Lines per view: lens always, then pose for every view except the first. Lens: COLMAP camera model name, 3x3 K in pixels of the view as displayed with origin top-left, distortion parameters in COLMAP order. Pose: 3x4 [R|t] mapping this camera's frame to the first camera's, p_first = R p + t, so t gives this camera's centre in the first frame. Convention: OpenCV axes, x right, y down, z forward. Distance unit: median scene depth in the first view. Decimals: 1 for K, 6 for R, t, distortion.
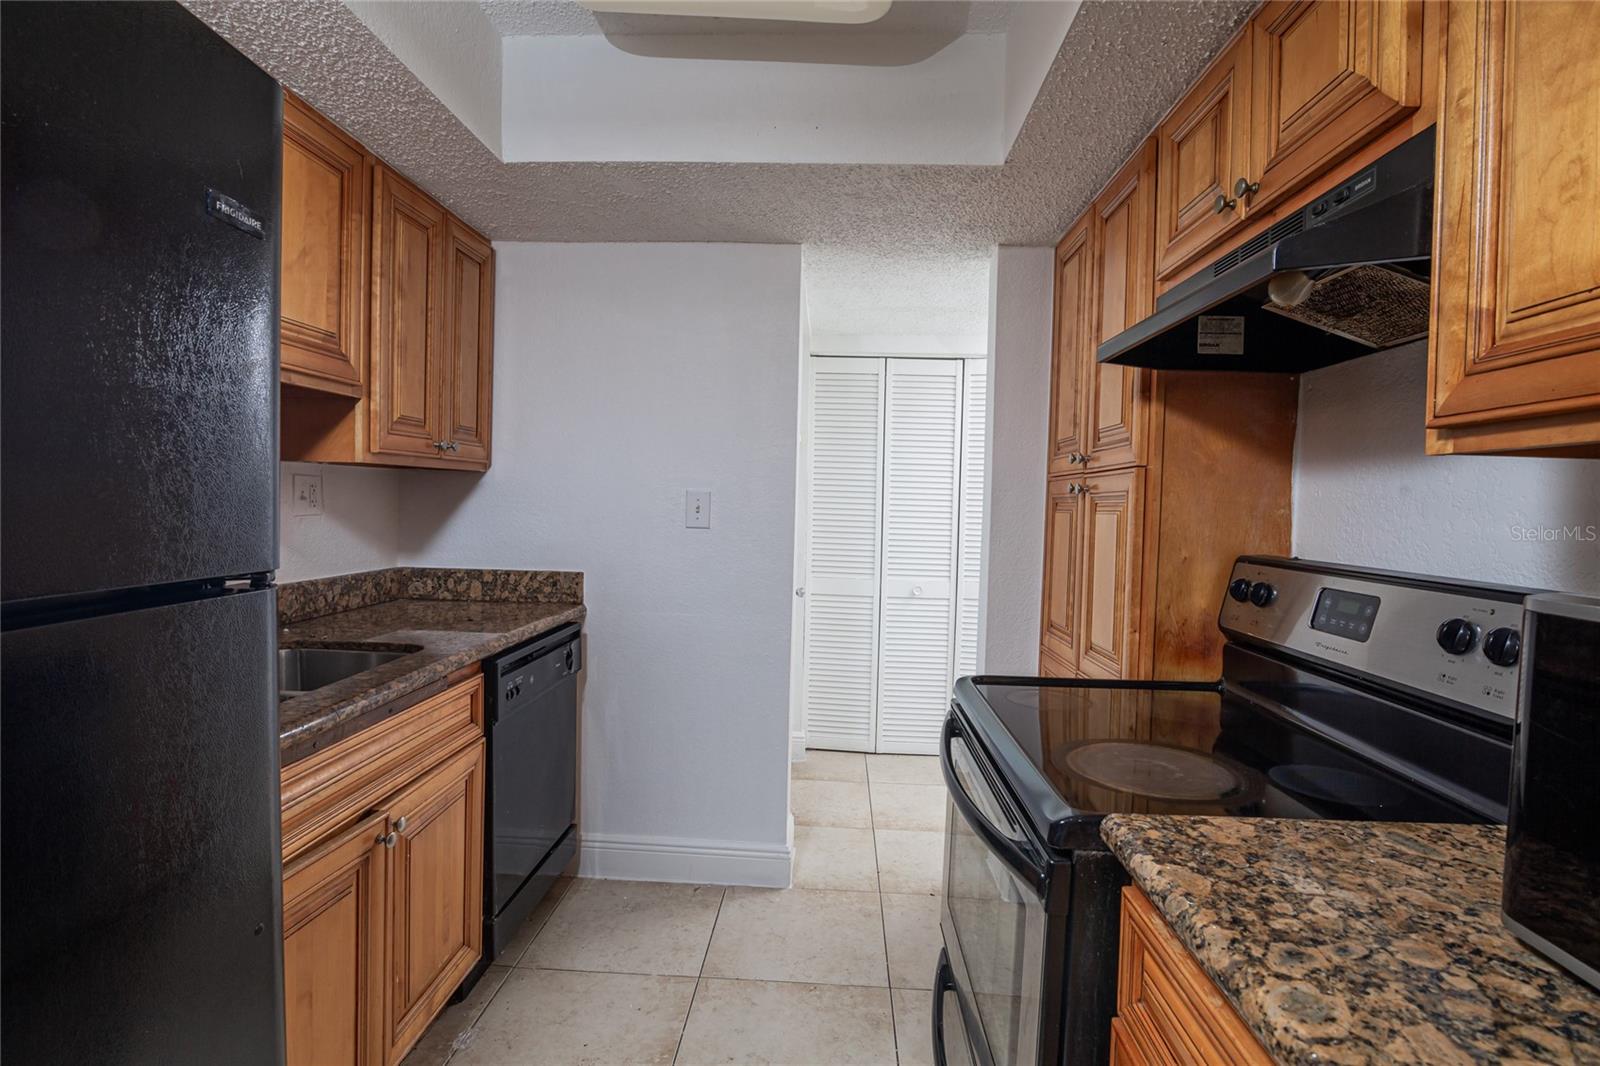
lens RADIAL K [[766.5, 0, 803.7], [0, 766.5, 529.2], [0, 0, 1]] dist [-0.021085, 0.000655]
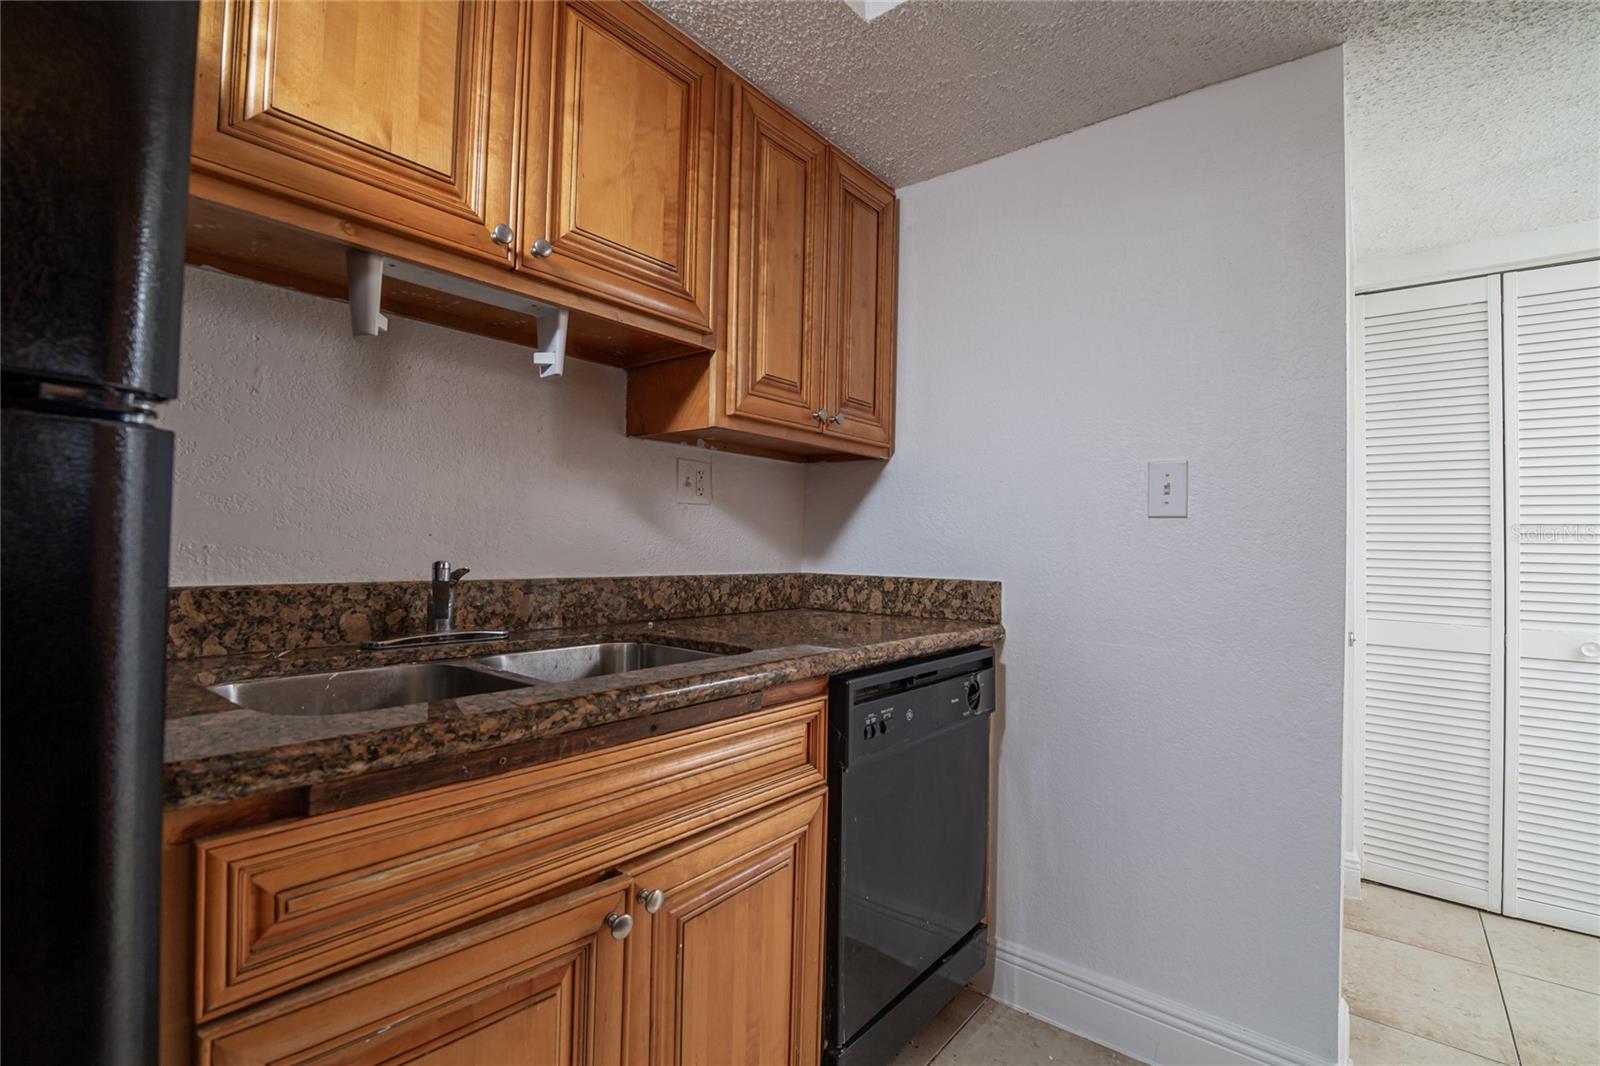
lens RADIAL K [[736.4, 0, 797.7], [0, 736.4, 531.3], [0, 0, 1]] dist [-0.020524, 0.000643]
pose [[0.806805, -0.020976, -0.590445, -0.029591], [-0.020442, 0.997780, -0.063379, 0.076636], [0.590464, 0.063204, 0.804586, 0.403744]]
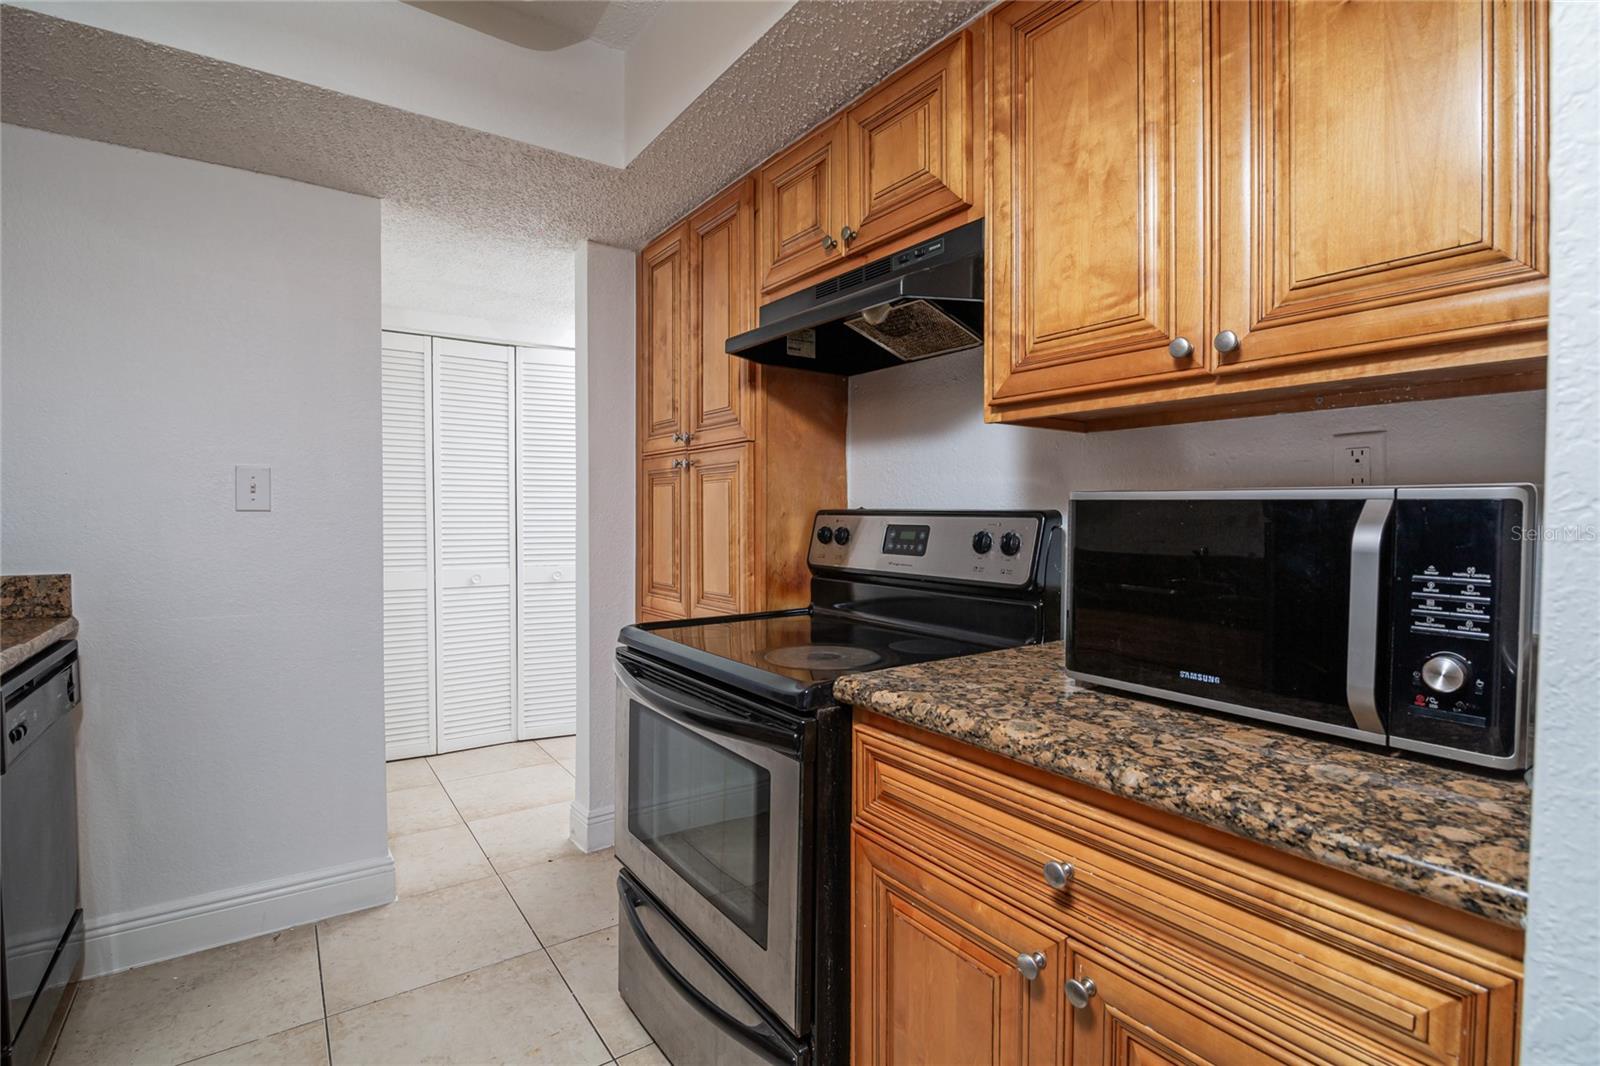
lens RADIAL K [[747.2, 0, 799.5], [0, 747.2, 528.4], [0, 0, 1]] dist [-0.021390, 0.000482]
pose [[0.790331, -0.039676, 0.611394, -0.216097], [0.039947, 0.999115, 0.013199, 0.041165], [-0.611376, 0.013992, 0.791216, -0.007694]]
